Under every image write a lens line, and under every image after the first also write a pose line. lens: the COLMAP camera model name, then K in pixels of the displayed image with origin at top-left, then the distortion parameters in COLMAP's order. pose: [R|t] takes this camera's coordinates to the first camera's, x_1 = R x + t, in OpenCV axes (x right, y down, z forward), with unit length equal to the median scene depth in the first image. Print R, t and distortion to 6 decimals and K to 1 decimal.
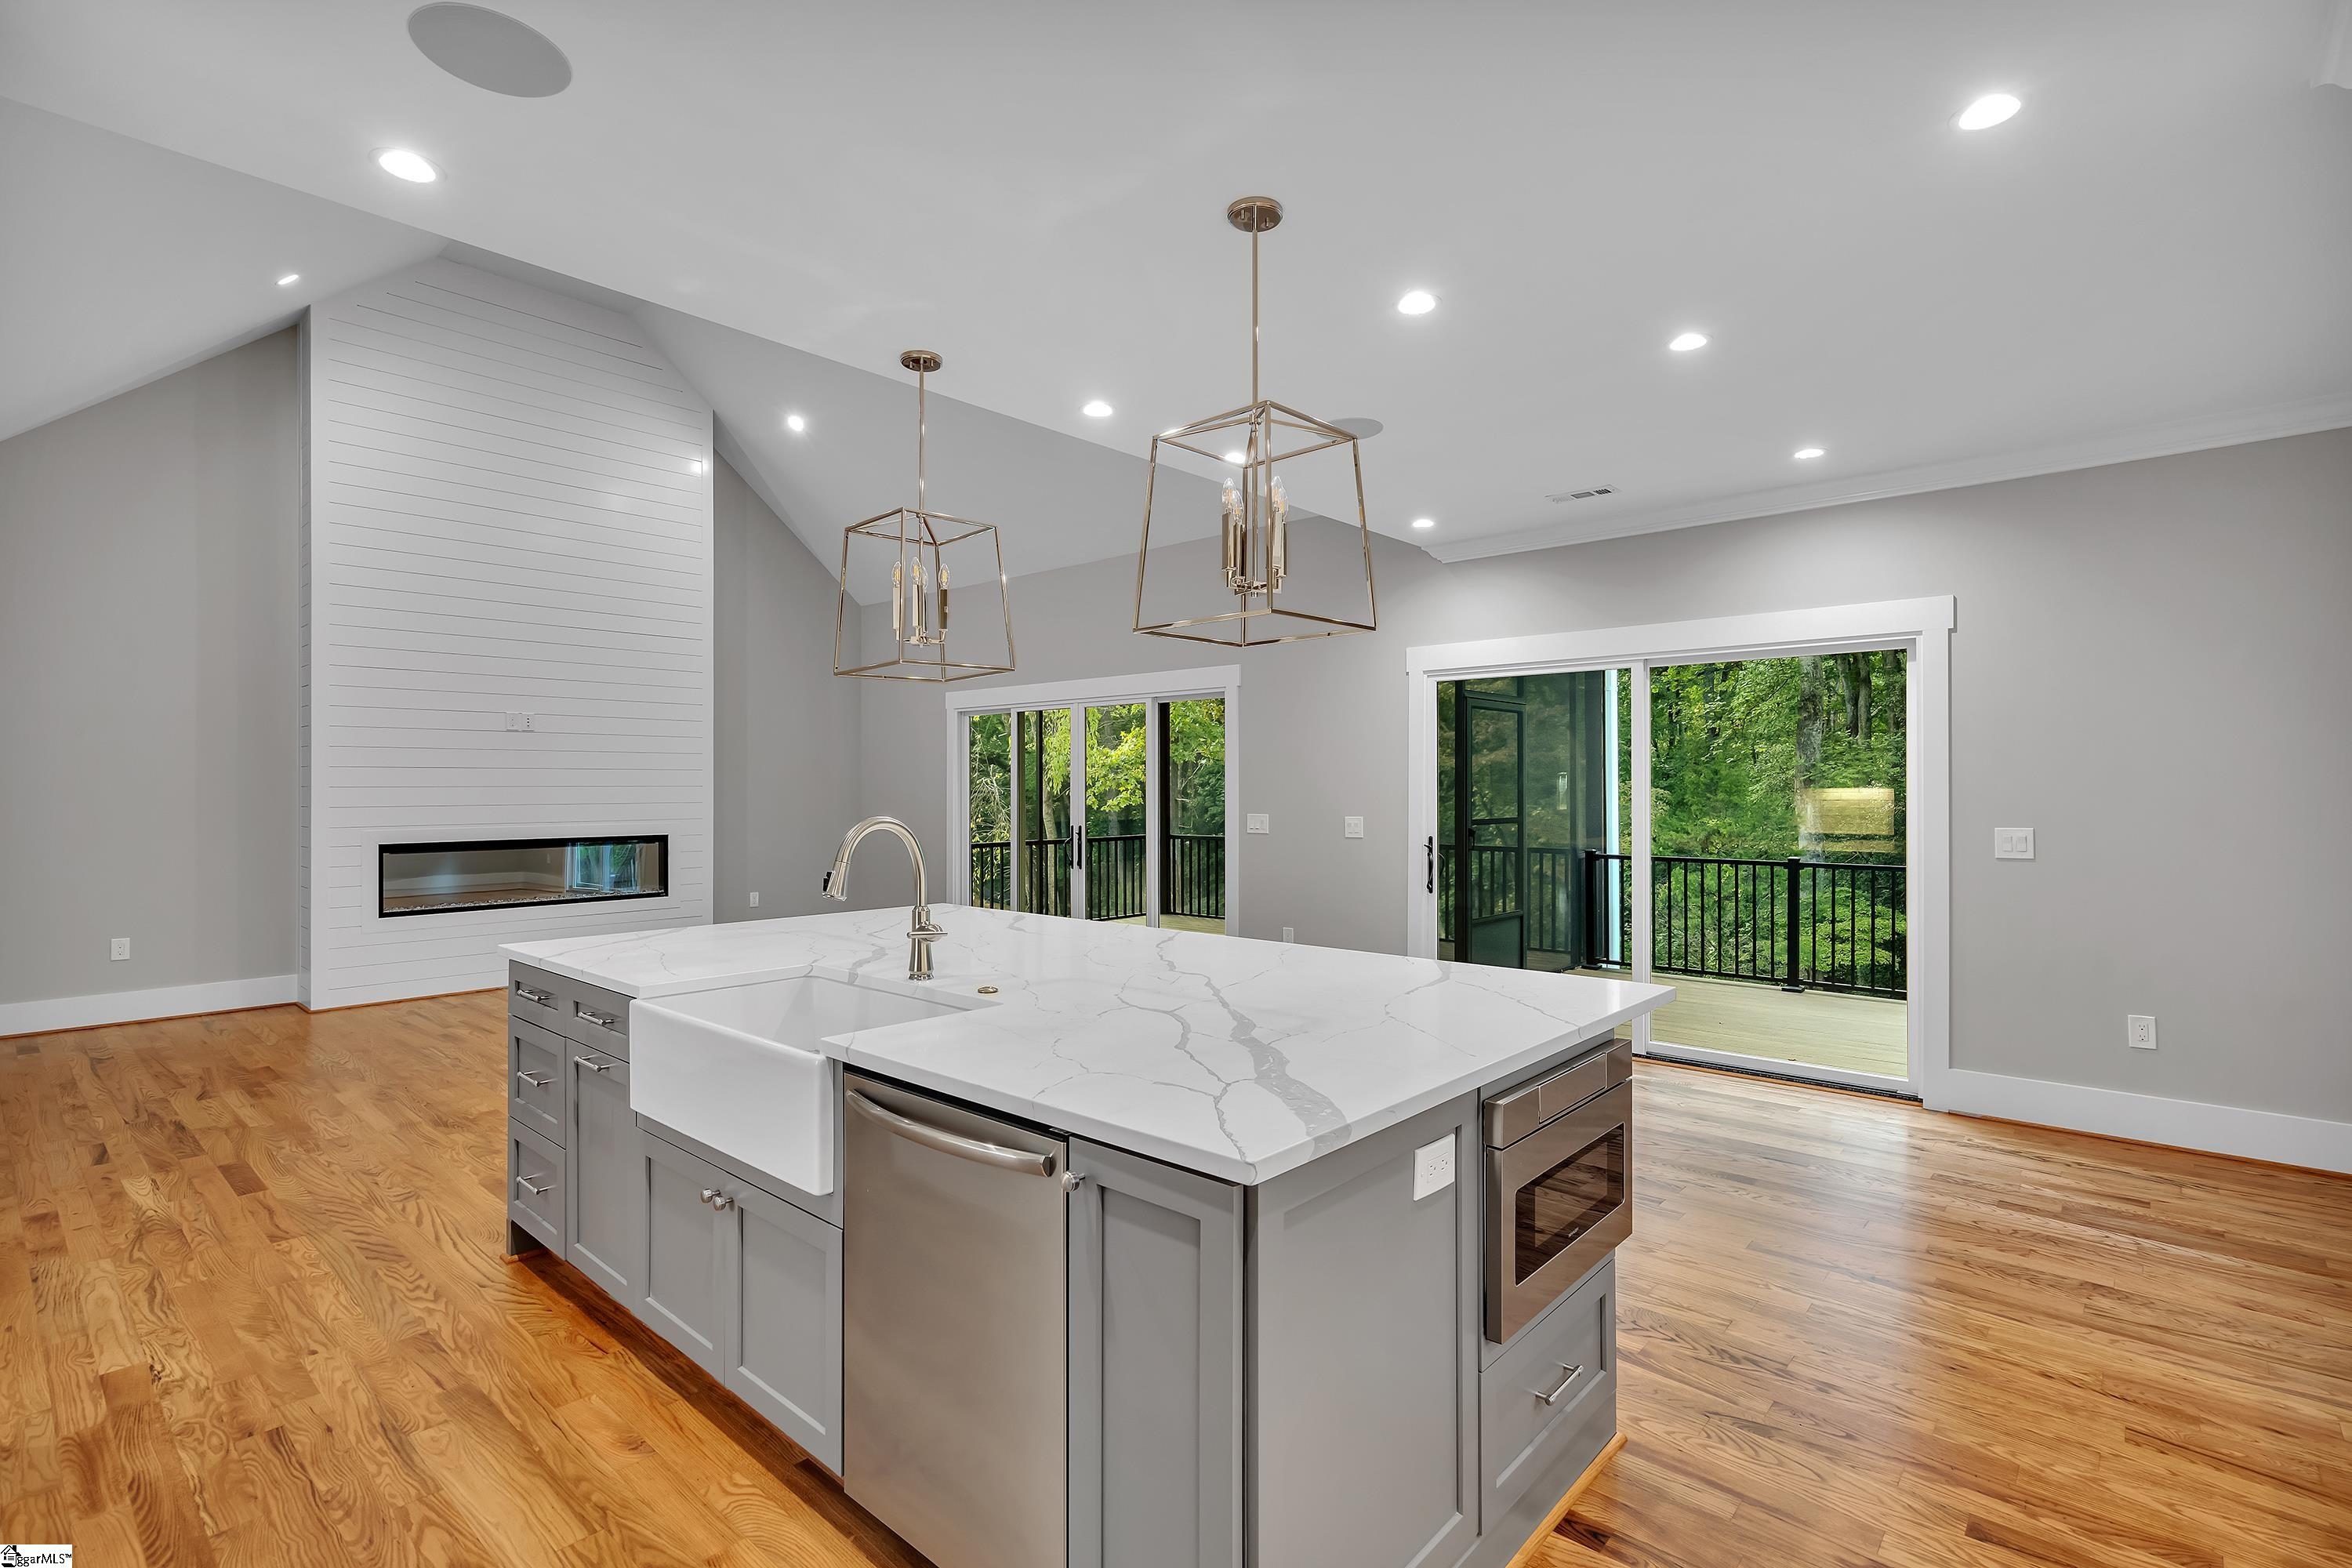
lens RADIAL K [[1092.9, 0, 1182.6], [0, 1092.9, 779.5], [0, 0, 1]] dist [-0.000020, -0.000288]
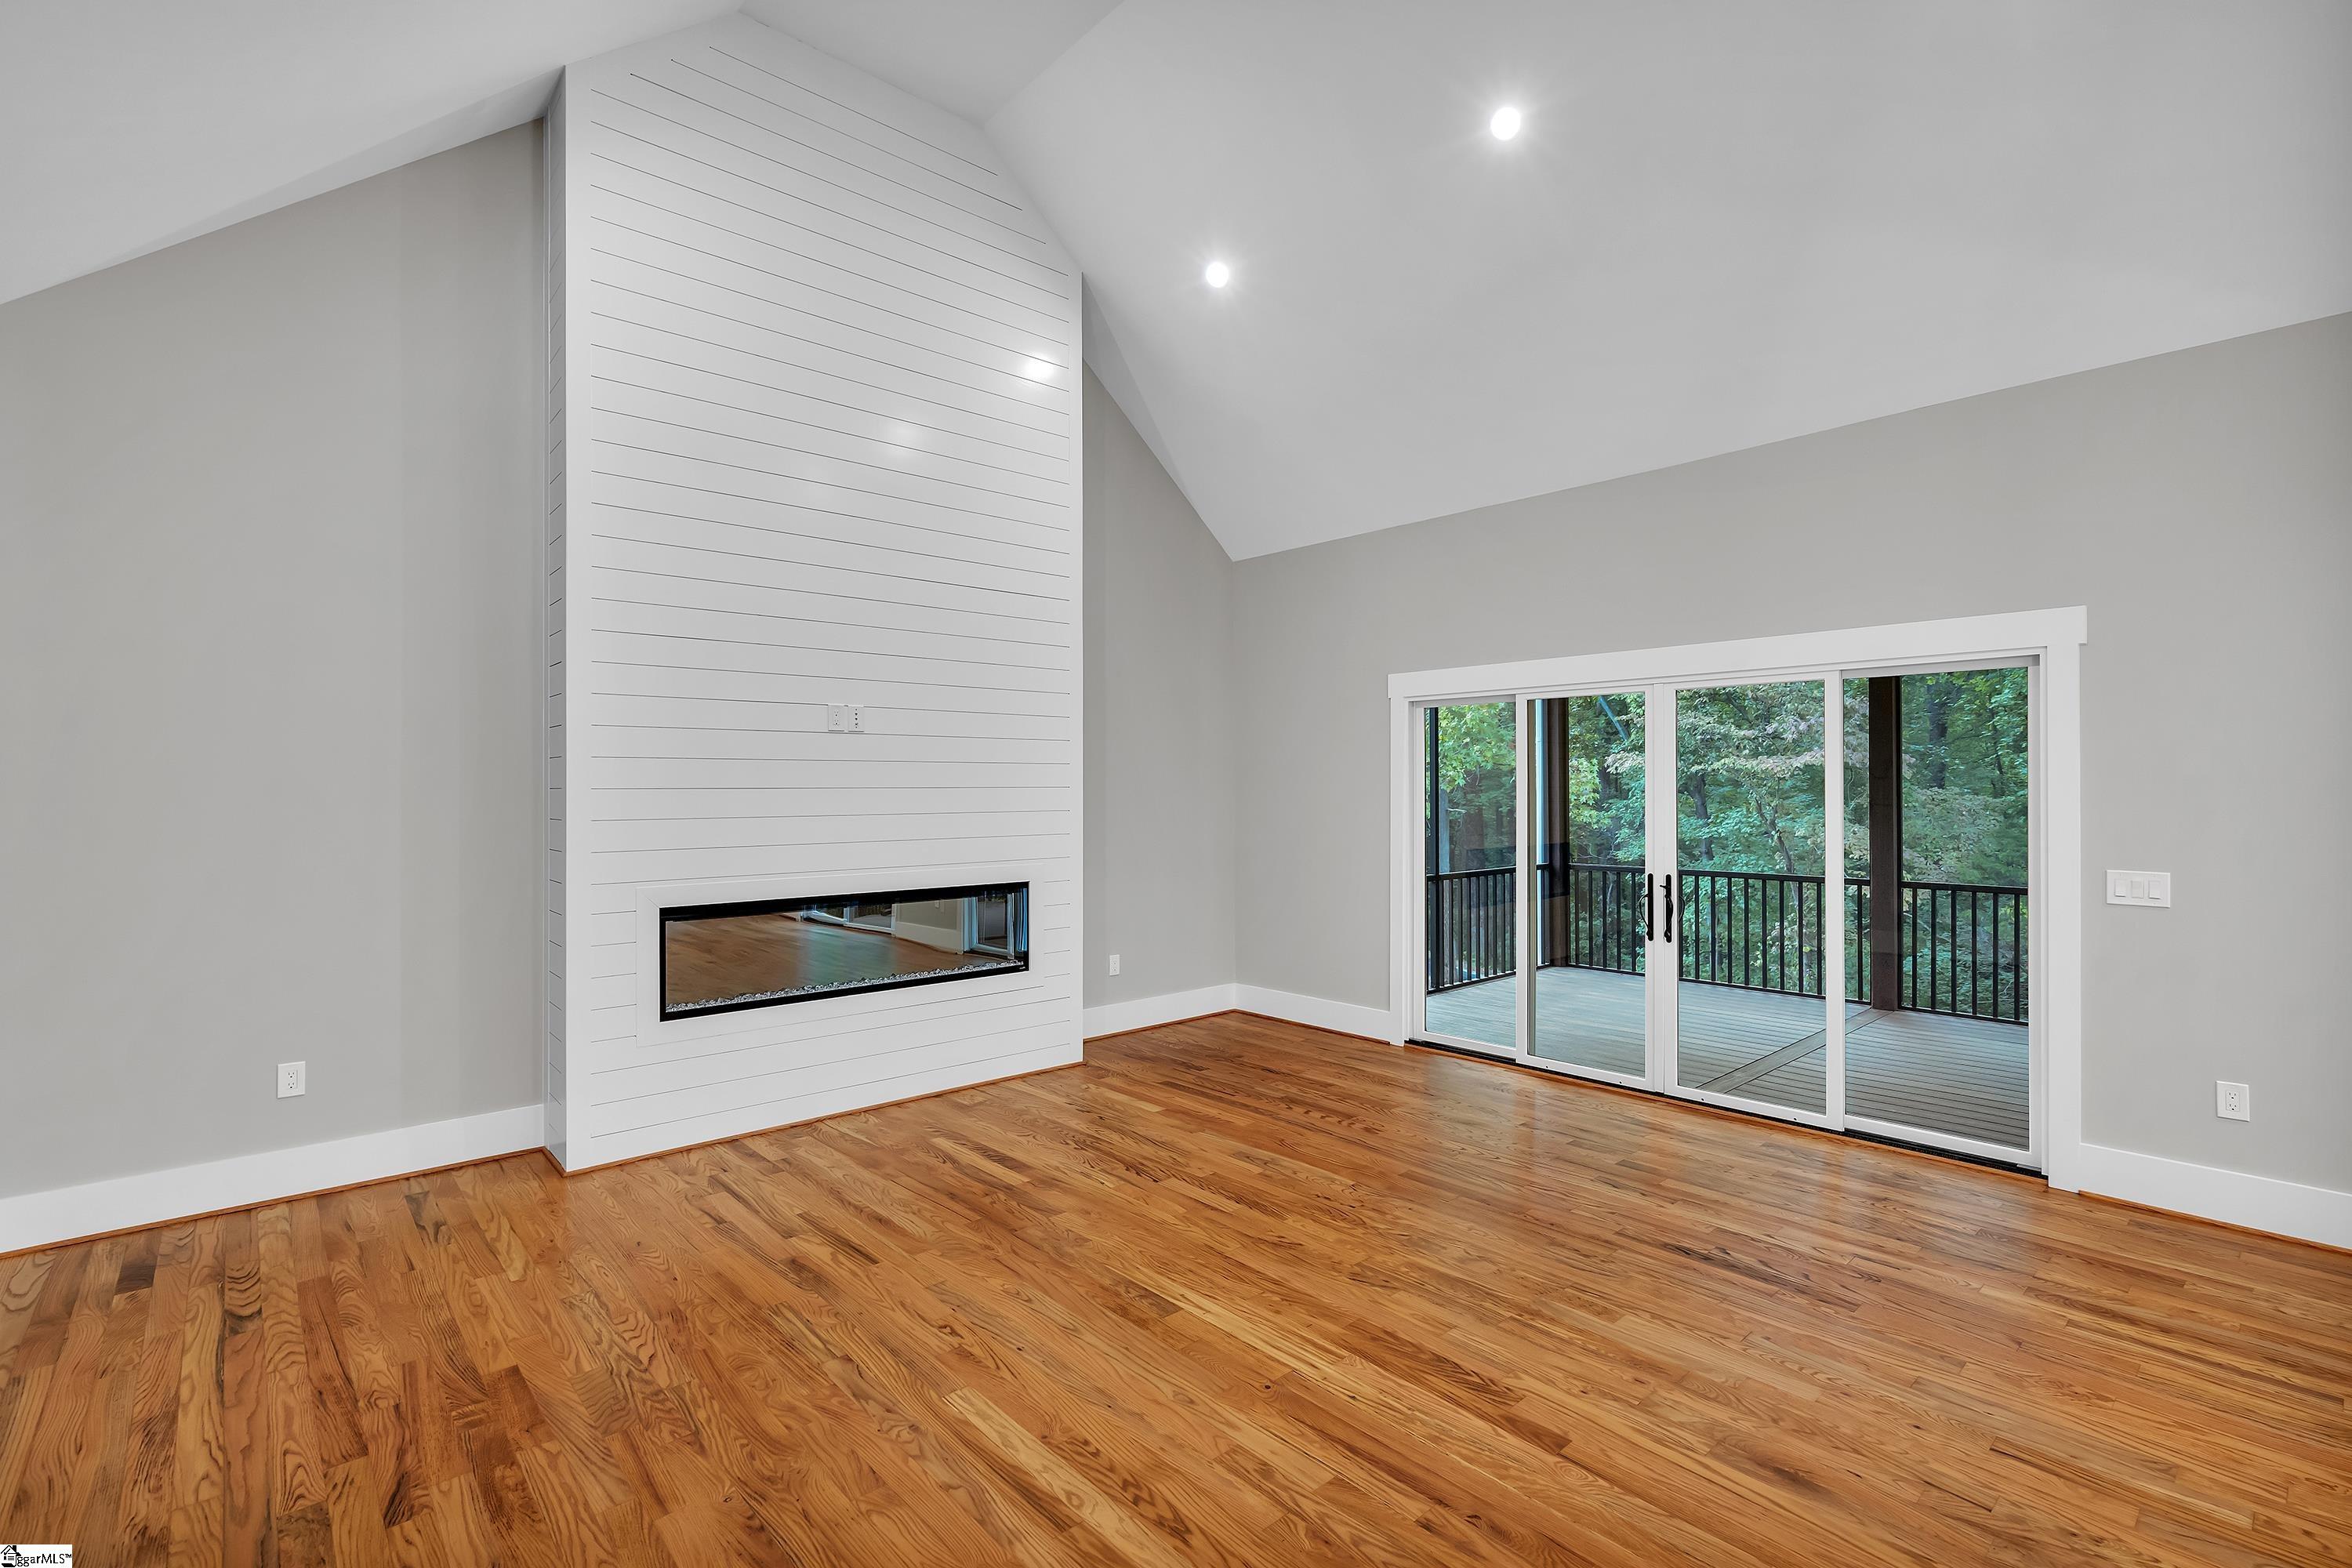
lens RADIAL K [[1074.4, 0, 1176.0], [0, 1074.4, 784.0], [0, 0, 1]] dist [0.001411, 0.000213]
pose [[0.992148, -0.000910, -0.125070, -0.350075], [0.000602, 0.999997, -0.002502, -0.011754], [0.125072, 0.002407, 0.992145, 0.403583]]
